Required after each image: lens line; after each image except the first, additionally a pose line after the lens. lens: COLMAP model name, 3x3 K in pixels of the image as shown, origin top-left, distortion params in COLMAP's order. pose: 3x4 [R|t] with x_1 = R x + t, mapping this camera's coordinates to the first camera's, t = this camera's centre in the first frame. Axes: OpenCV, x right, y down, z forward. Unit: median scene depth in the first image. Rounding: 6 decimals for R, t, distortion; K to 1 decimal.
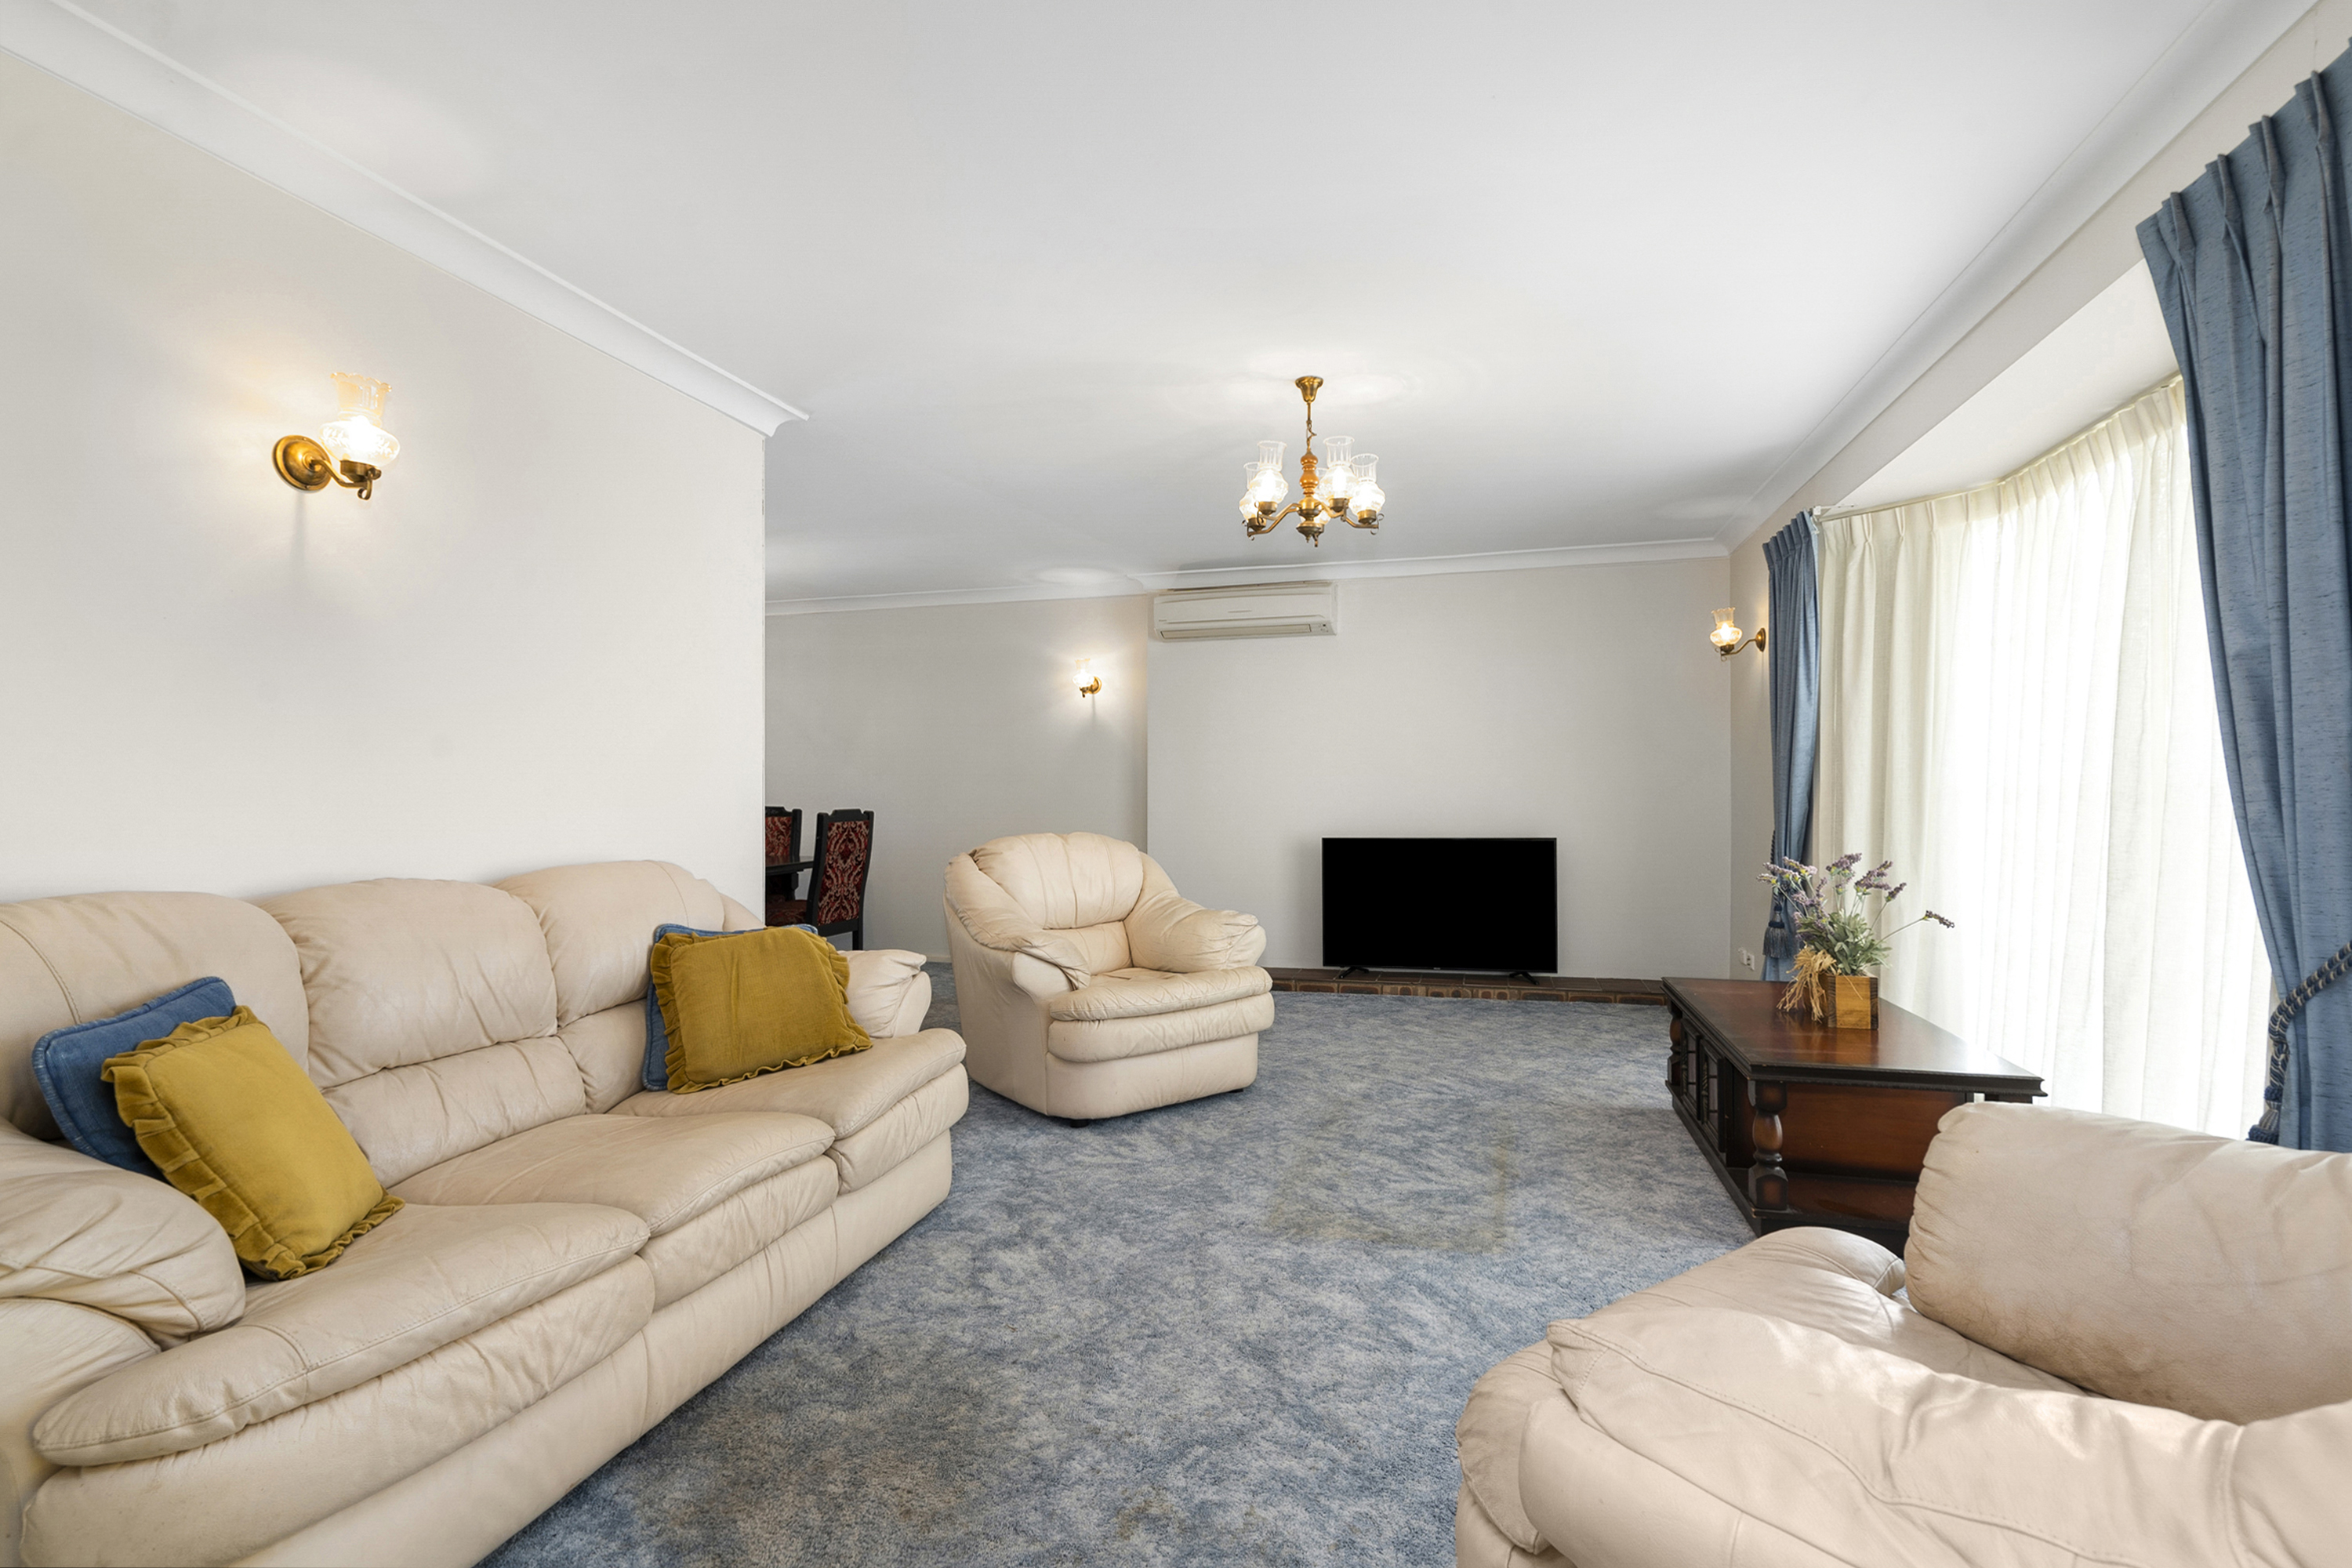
lens RADIAL K [[1077.8, 0, 1176.3], [0, 1077.8, 789.6], [0, 0, 1]] dist [0.001348, -0.001037]
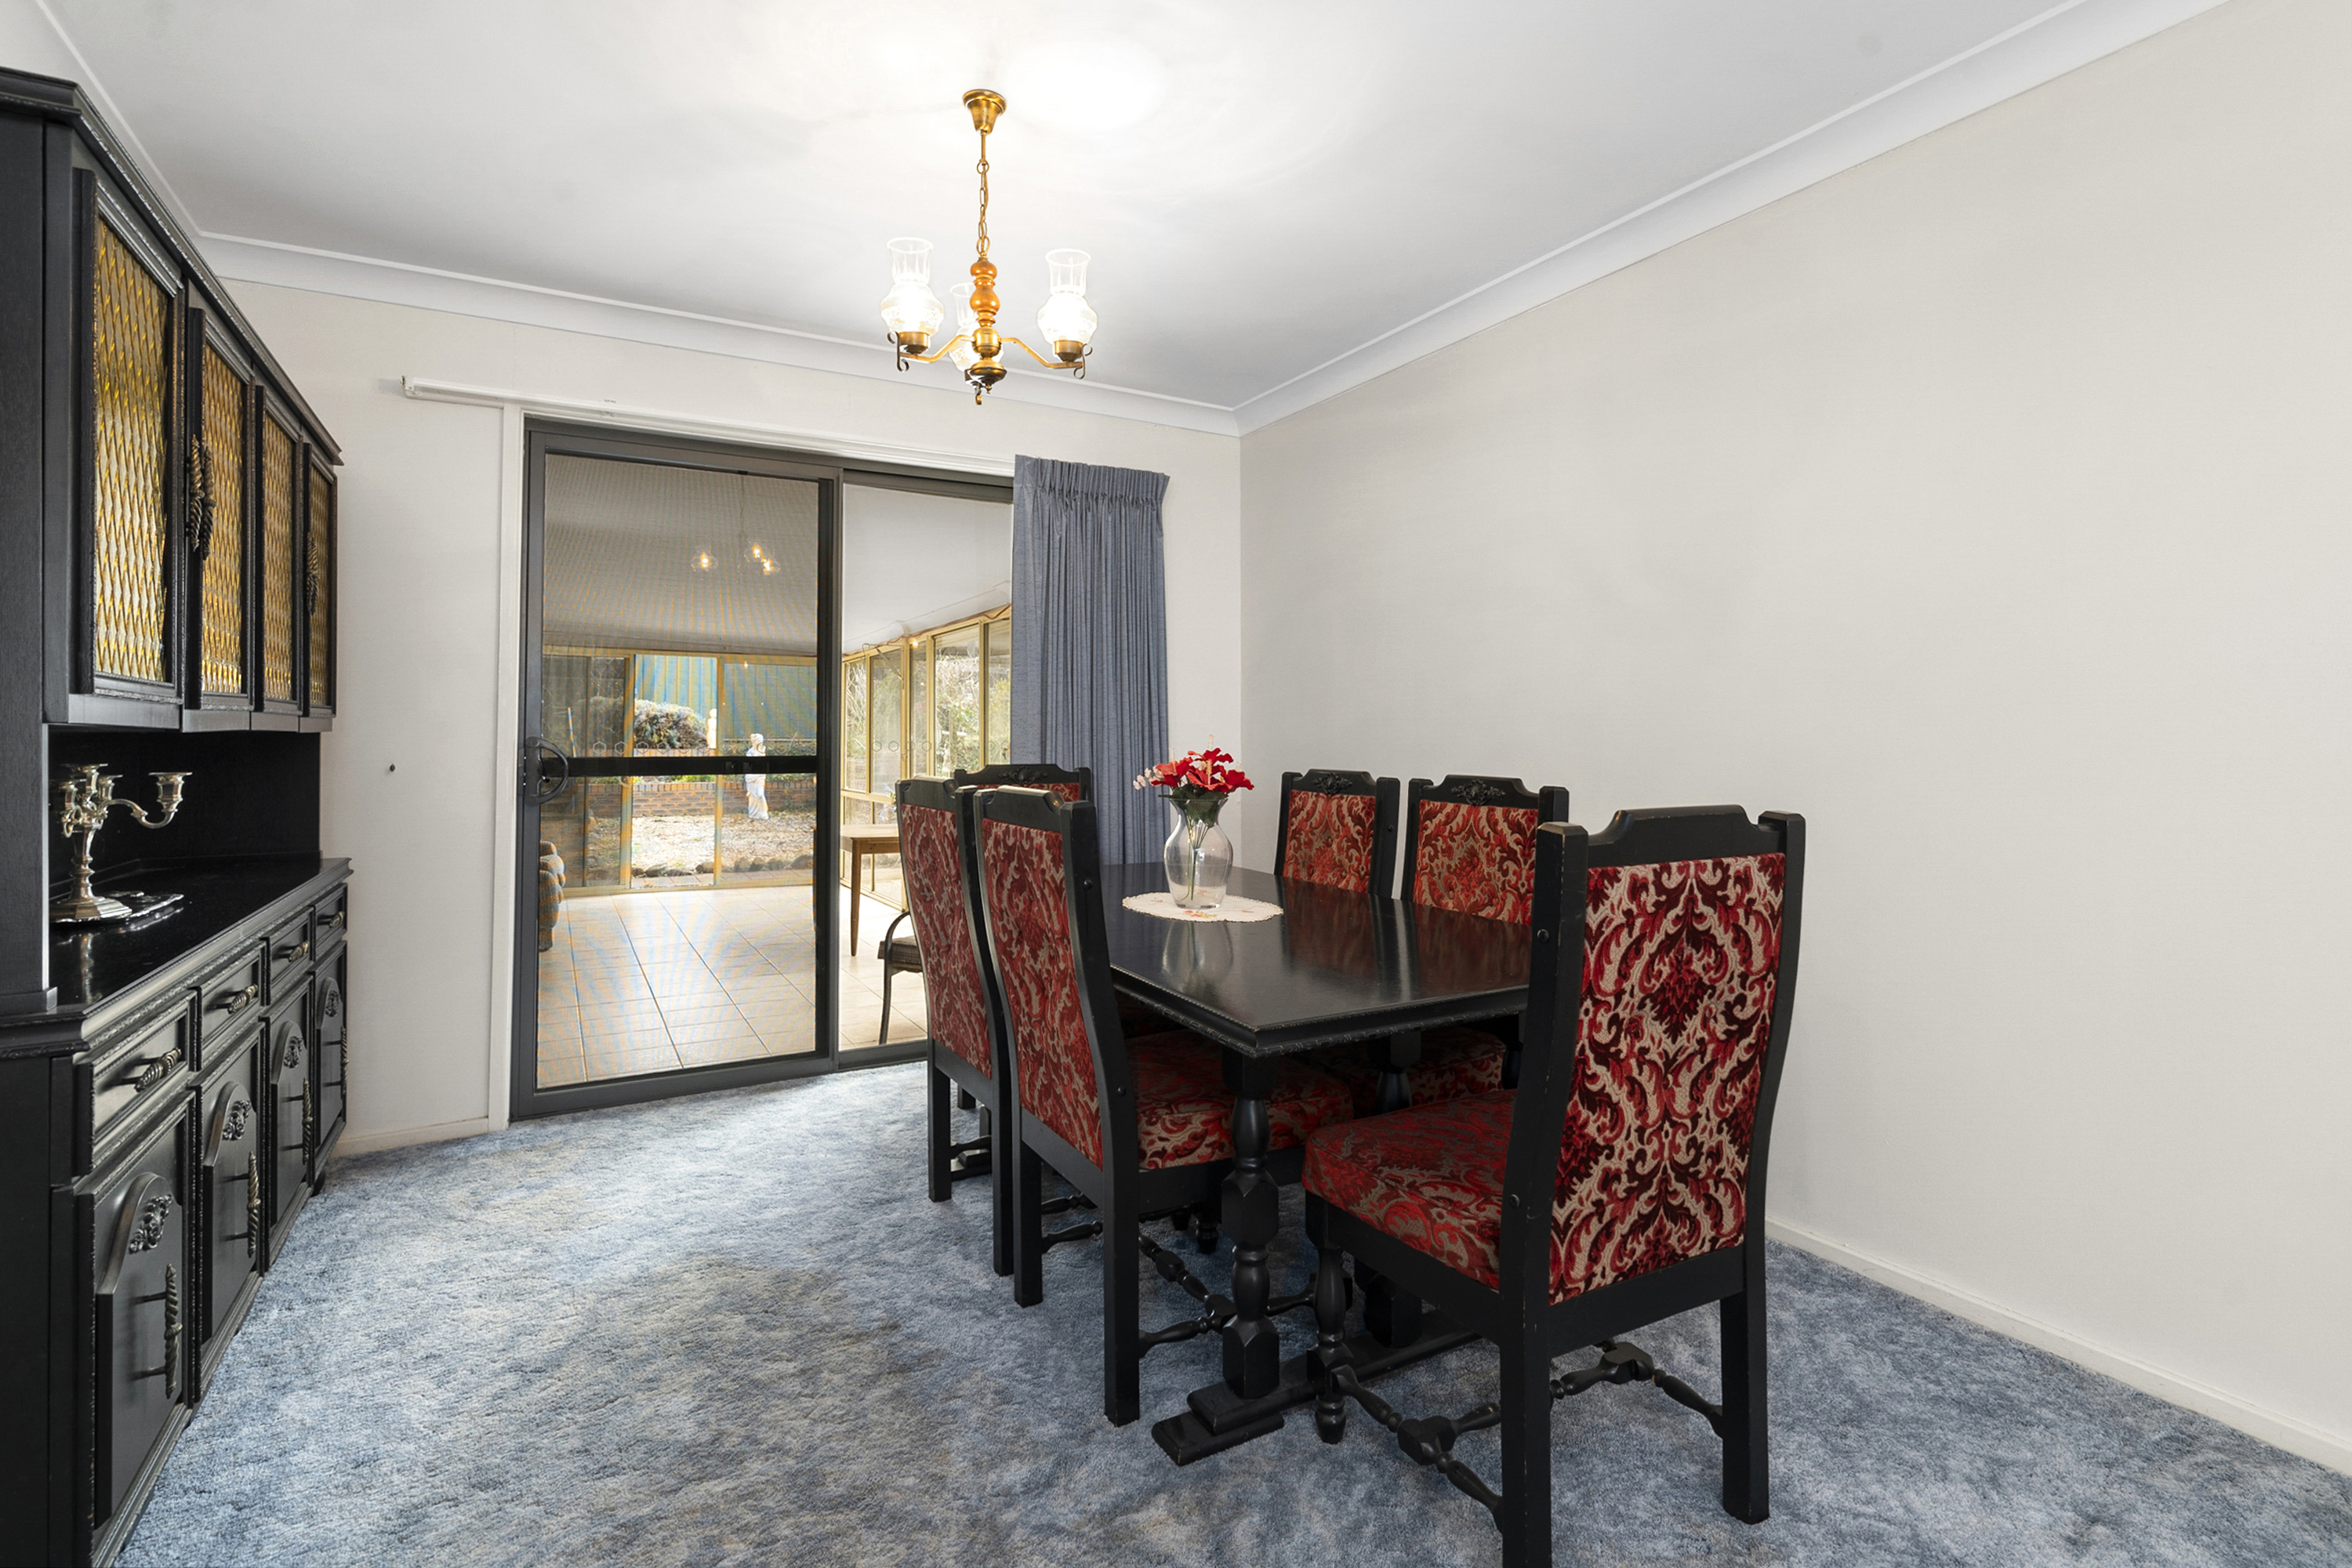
lens RADIAL K [[1077.8, 0, 1157.9], [0, 1077.8, 728.4], [0, 0, 1]] dist [0.001348, -0.001037]
pose [[0.695204, -0.017502, -0.718600, -0.212858], [0.010753, 0.999845, -0.013949, 0.003094], [0.718732, 0.001970, 0.695284, 0.745990]]
